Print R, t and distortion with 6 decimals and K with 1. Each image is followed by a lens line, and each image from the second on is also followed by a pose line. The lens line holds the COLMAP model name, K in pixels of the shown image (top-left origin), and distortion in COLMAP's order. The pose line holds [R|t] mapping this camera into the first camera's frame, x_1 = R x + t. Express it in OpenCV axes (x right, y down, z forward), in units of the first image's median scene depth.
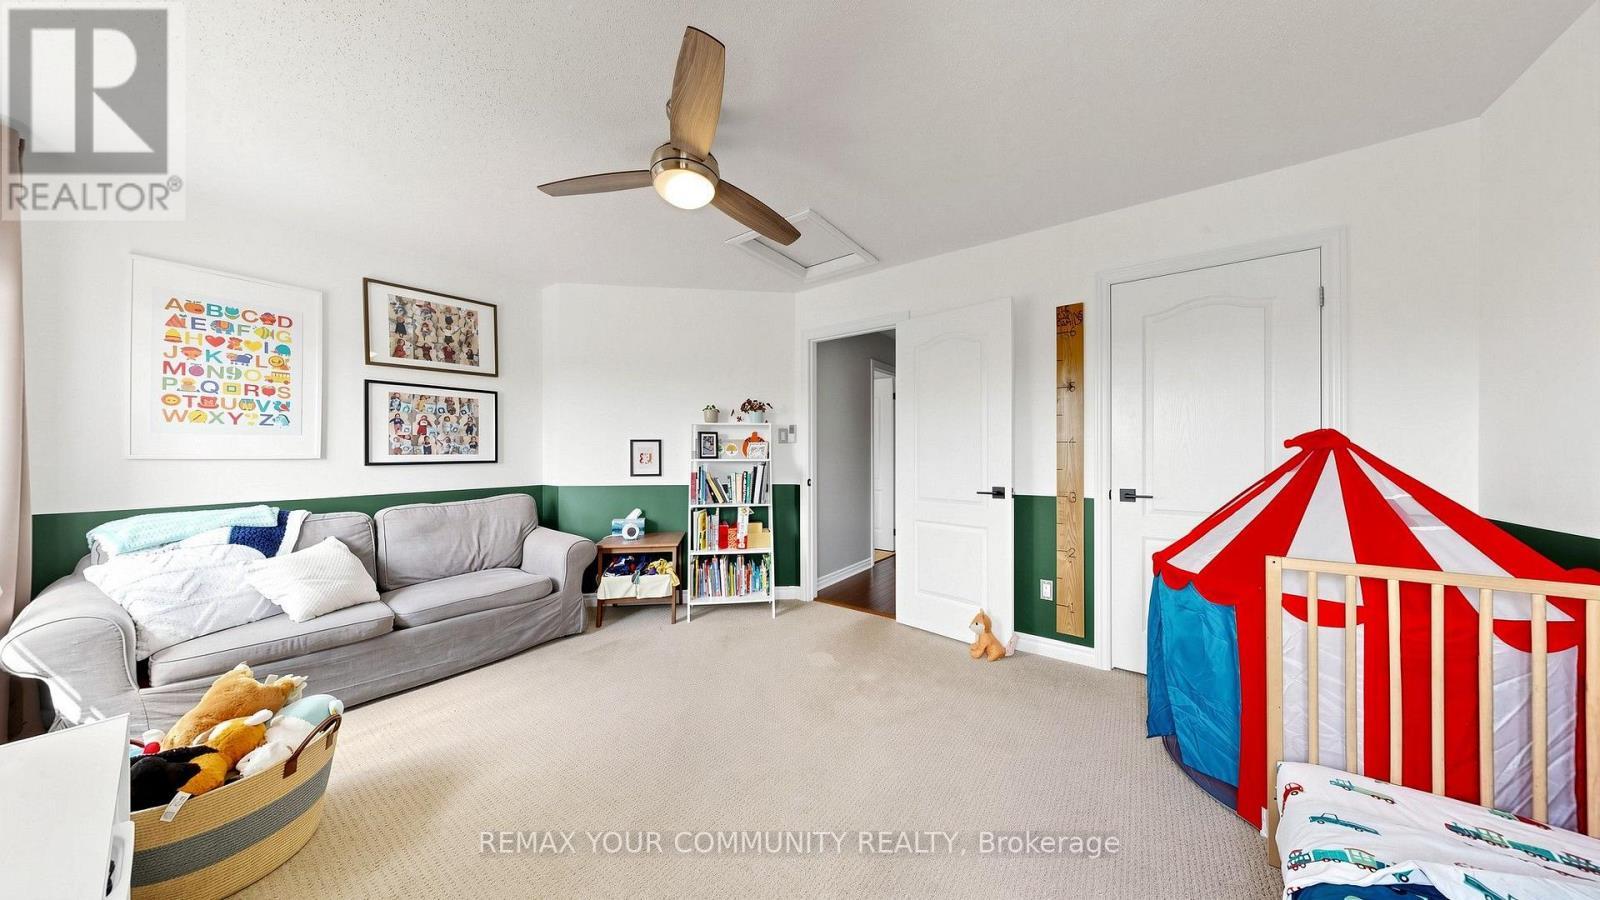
lens RADIAL K [[505.1, 0, 800.0], [0, 505.1, 450.0], [0, 0, 1]] dist [0.000069, 0.000038]
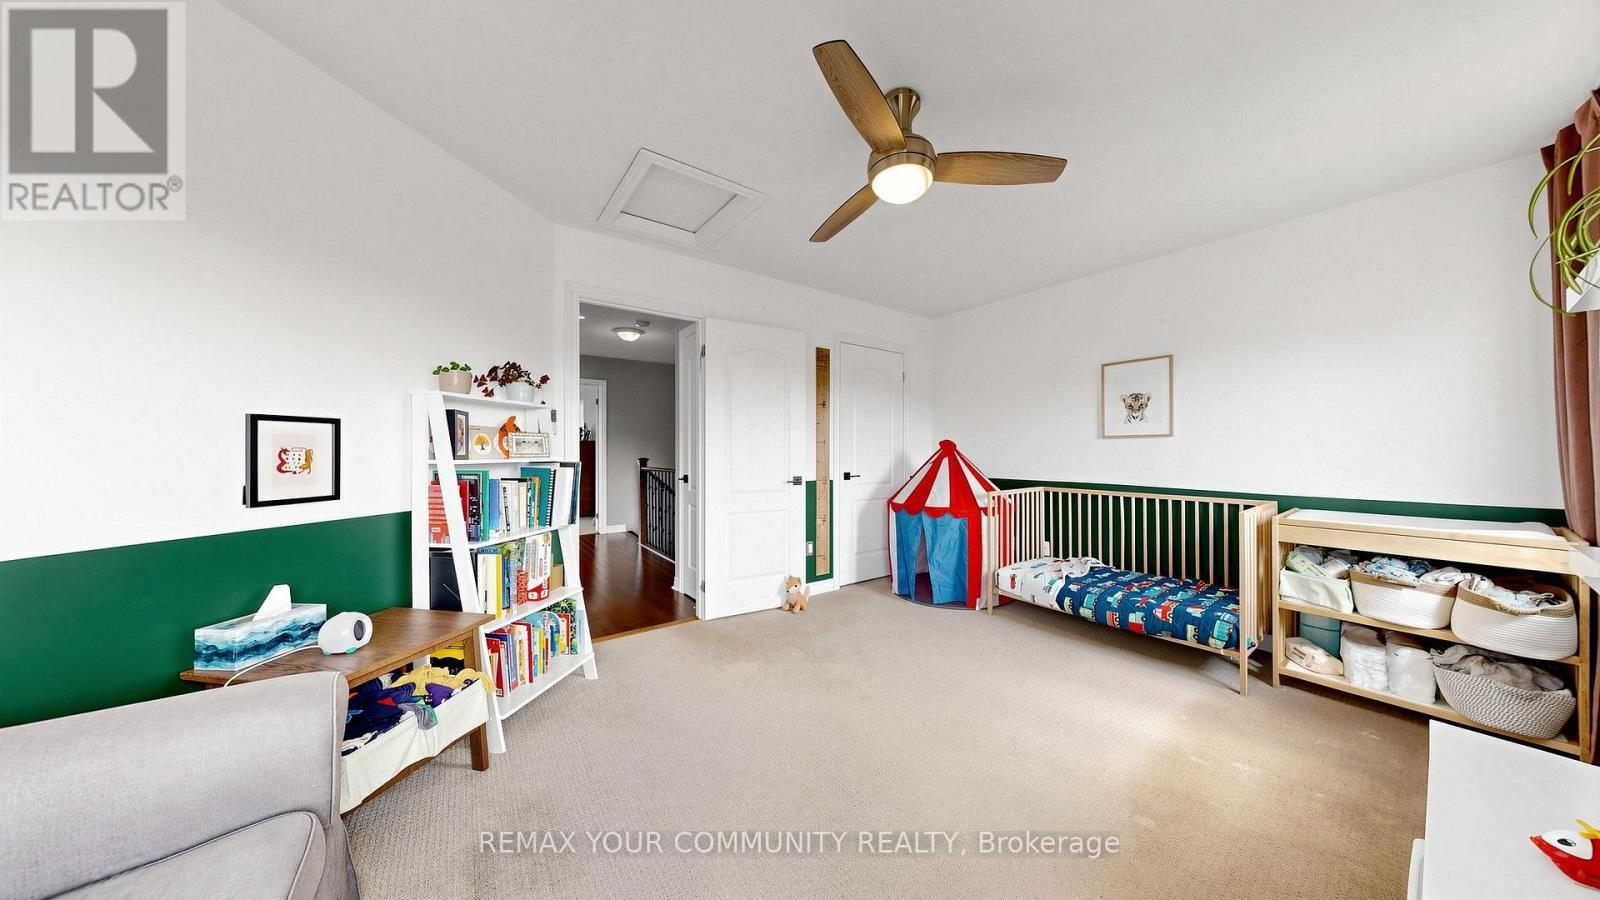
lens RADIAL K [[505.1, 0, 800.0], [0, 505.1, 450.0], [0, 0, 1]] dist [0.000069, 0.000038]
pose [[0.242203, 0.000490, 0.970225, -0.729192], [-0.008668, 0.999961, 0.001659, 0.003221], [-0.970187, -0.008812, 0.242198, 0.579506]]
